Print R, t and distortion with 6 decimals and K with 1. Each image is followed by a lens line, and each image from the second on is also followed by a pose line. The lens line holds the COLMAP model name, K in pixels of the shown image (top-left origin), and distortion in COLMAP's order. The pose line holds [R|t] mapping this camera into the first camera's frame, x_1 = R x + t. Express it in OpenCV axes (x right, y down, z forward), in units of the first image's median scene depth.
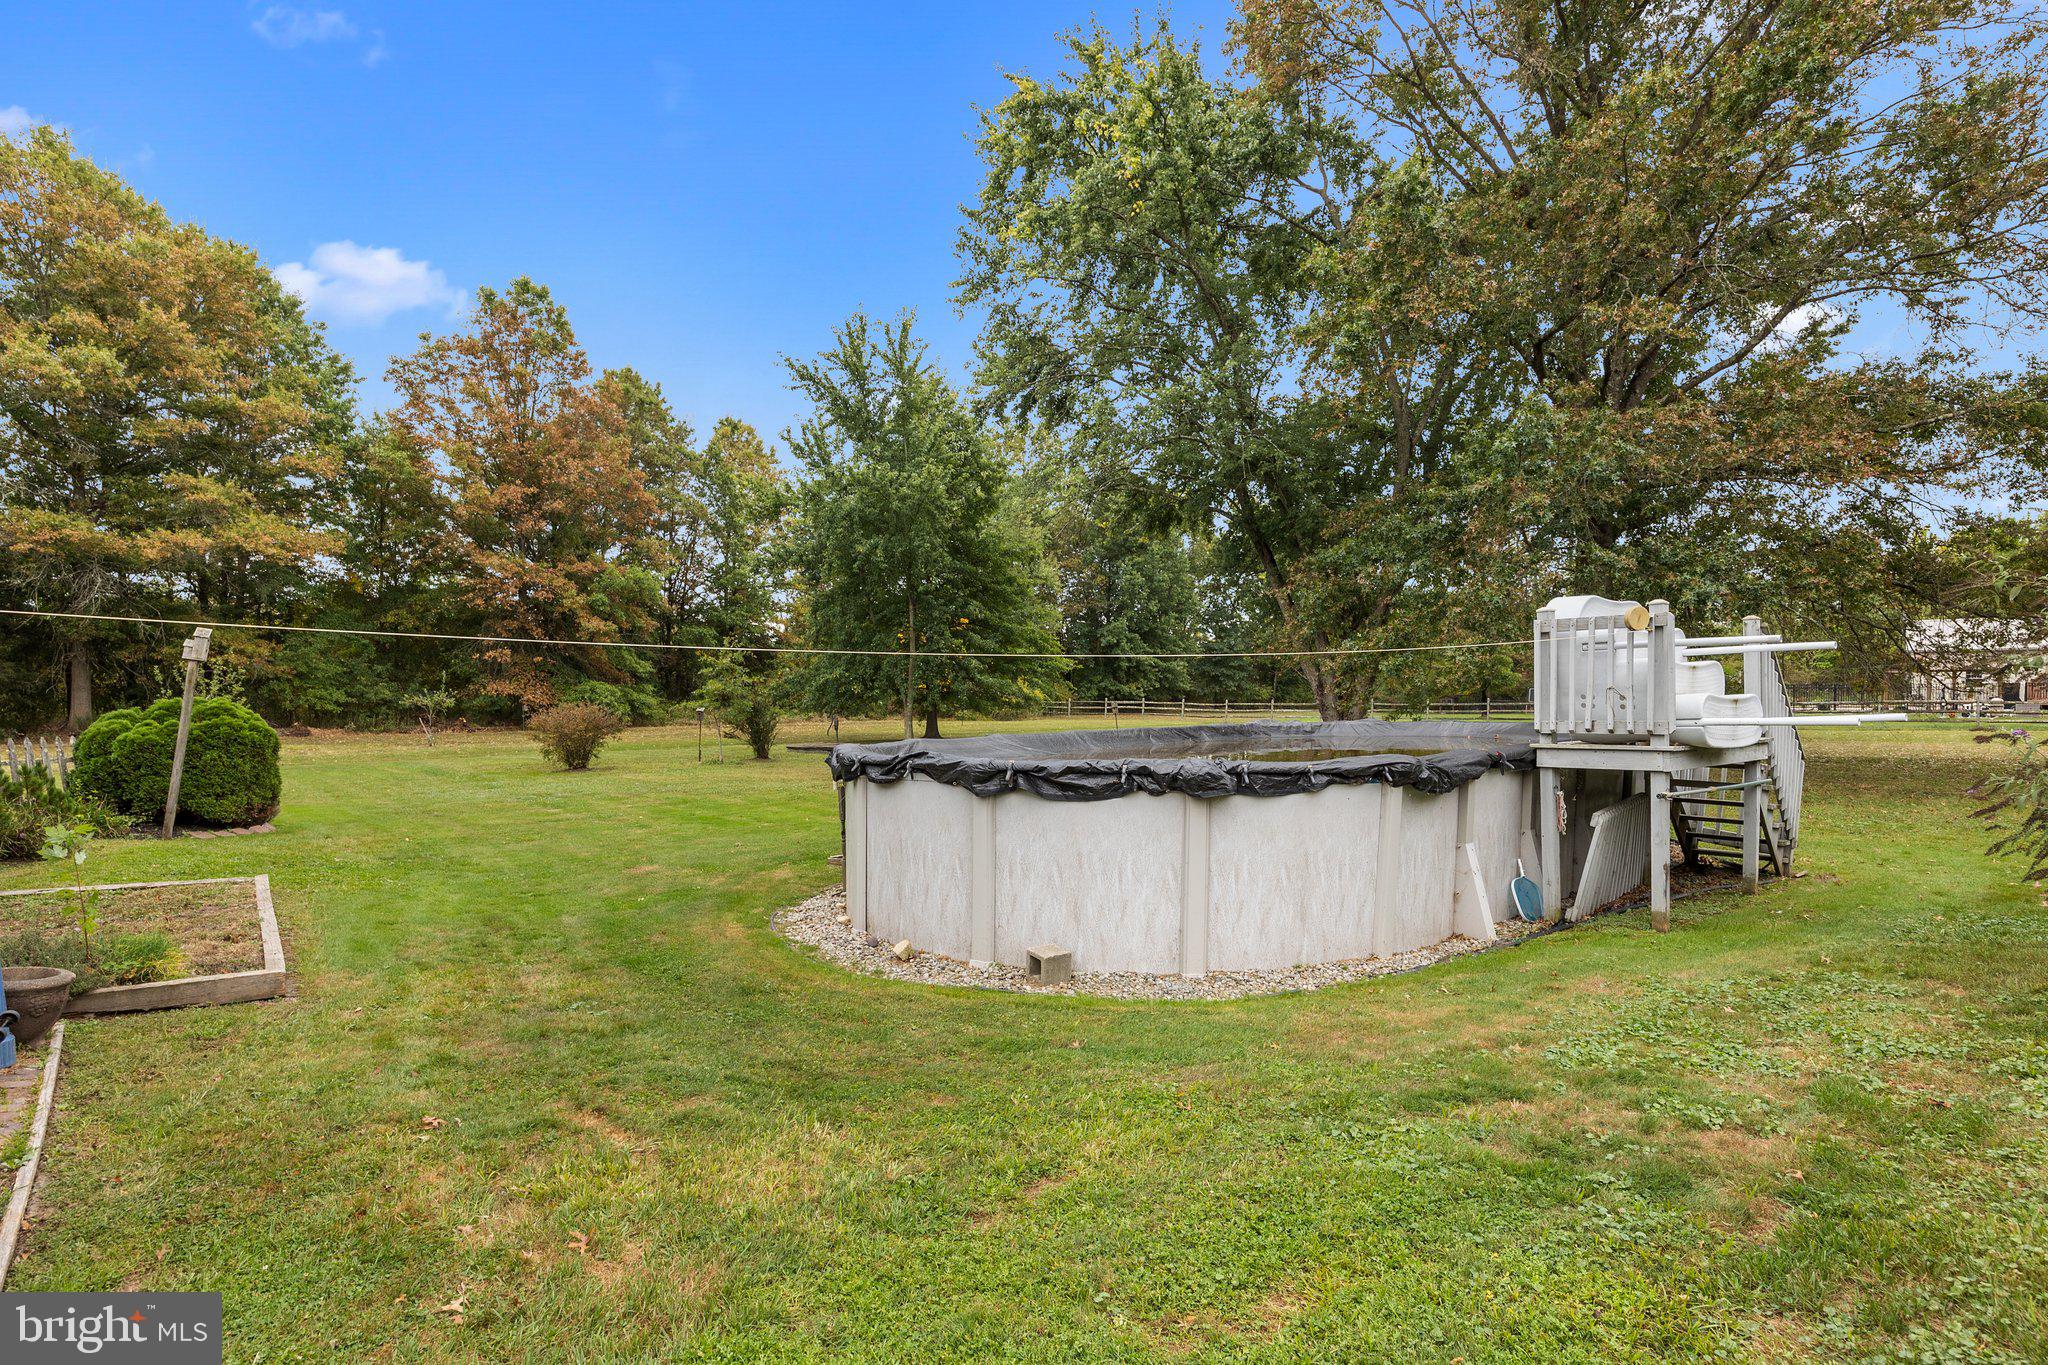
lens RADIAL K [[1083.8, 0, 1018.5], [0, 1083.8, 728.0], [0, 0, 1]] dist [-0.004420, -0.001648]
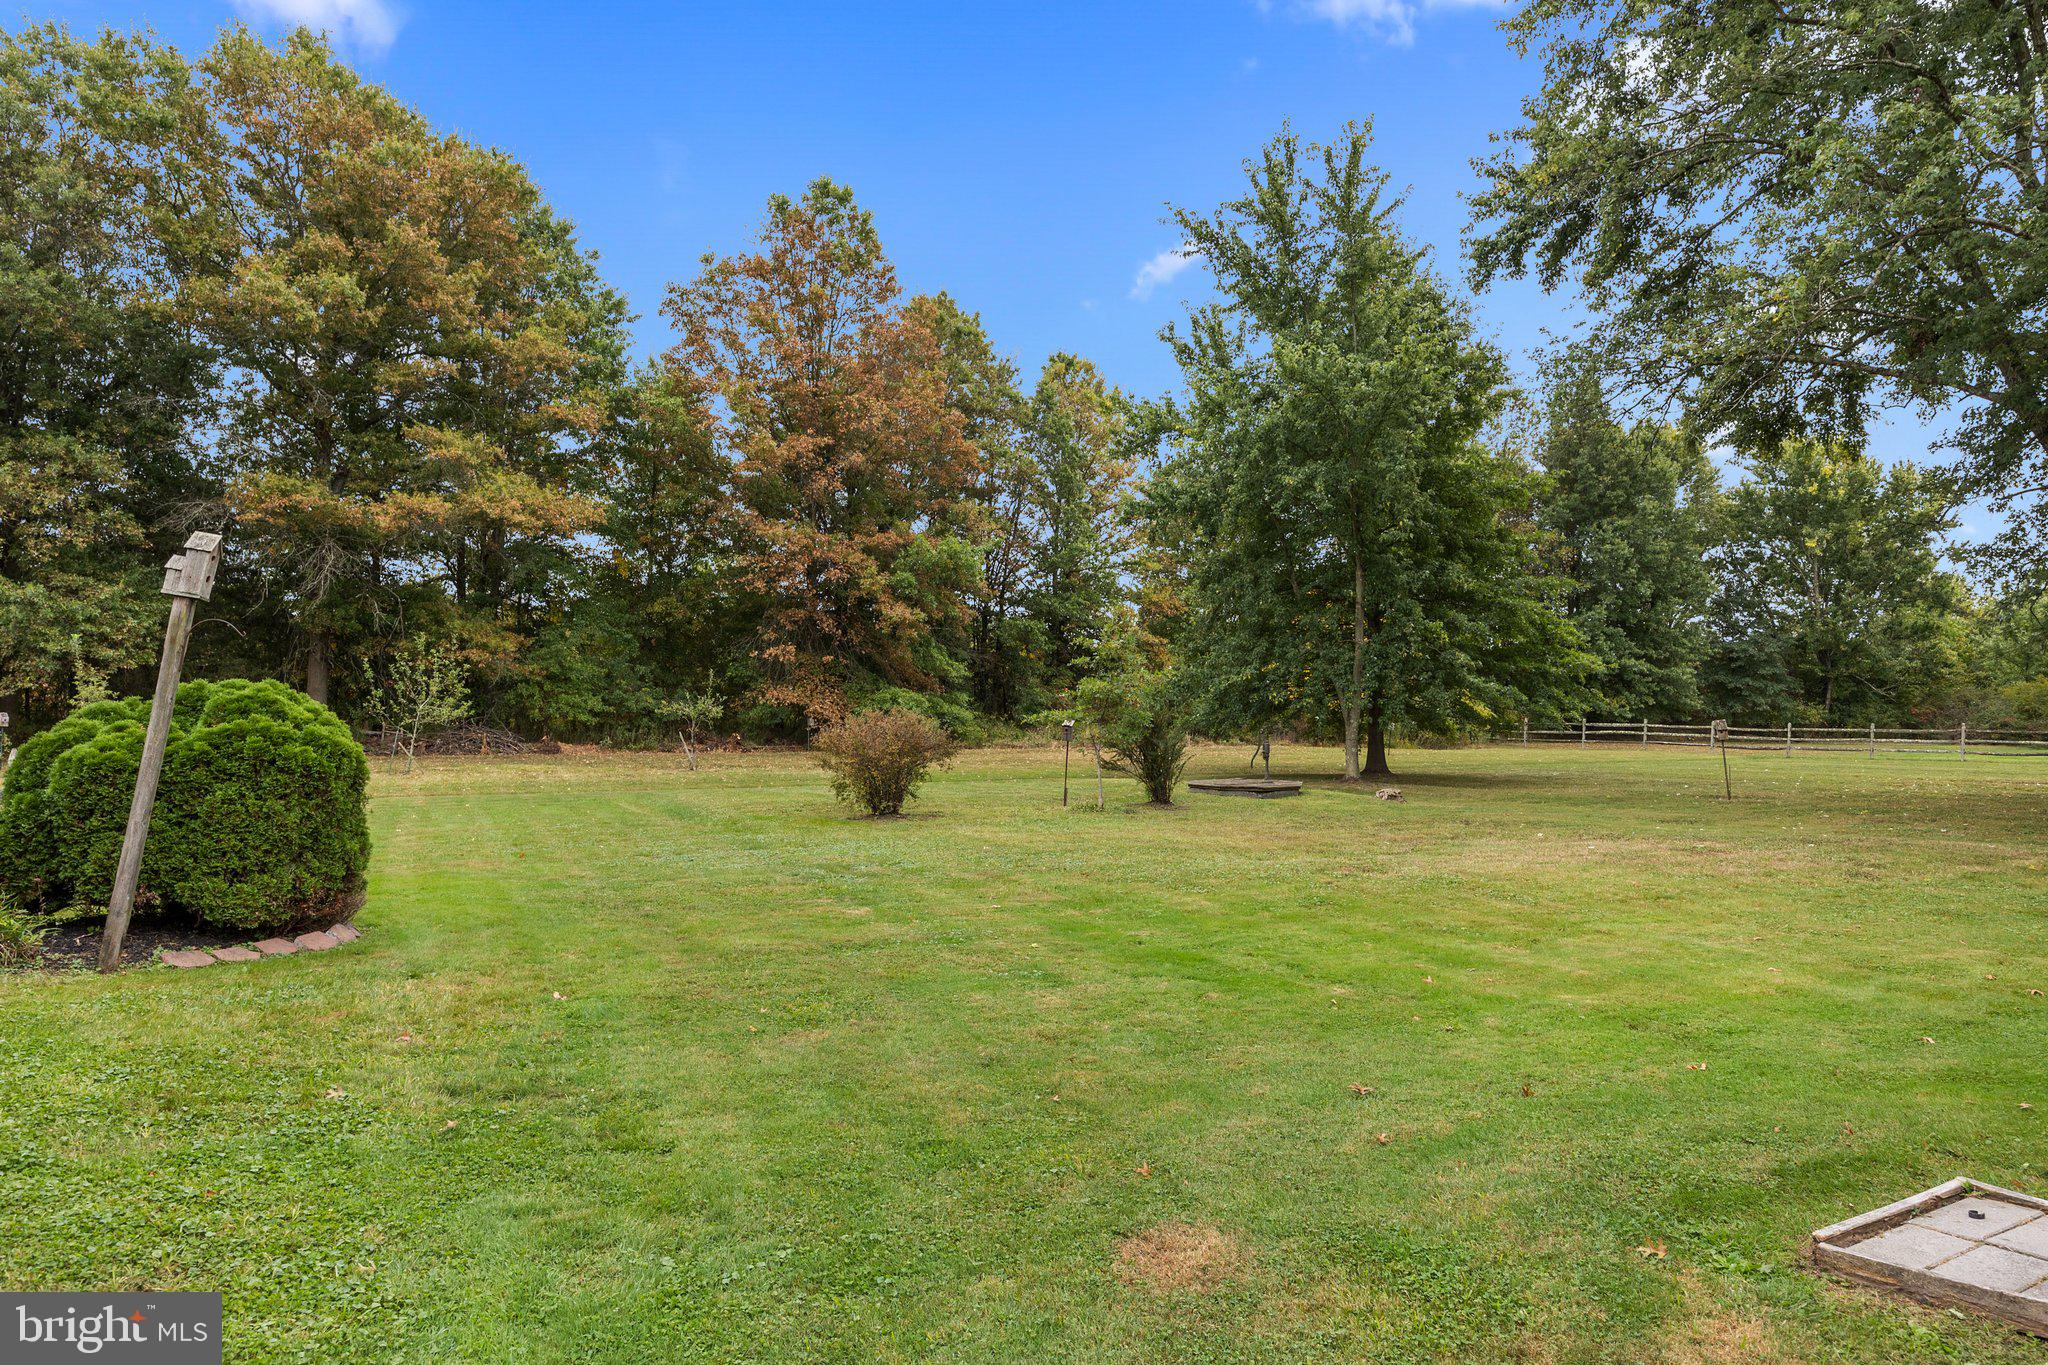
lens RADIAL K [[1331.0, 0, 1018.1], [0, 1331.0, 681.1], [0, 0, 1]] dist [0.004802, 0.000123]
pose [[0.962787, 0.003078, -0.270242, -0.074682], [-0.018048, 0.998435, -0.052930, -0.000032], [0.269656, 0.055838, 0.961336, 0.164861]]
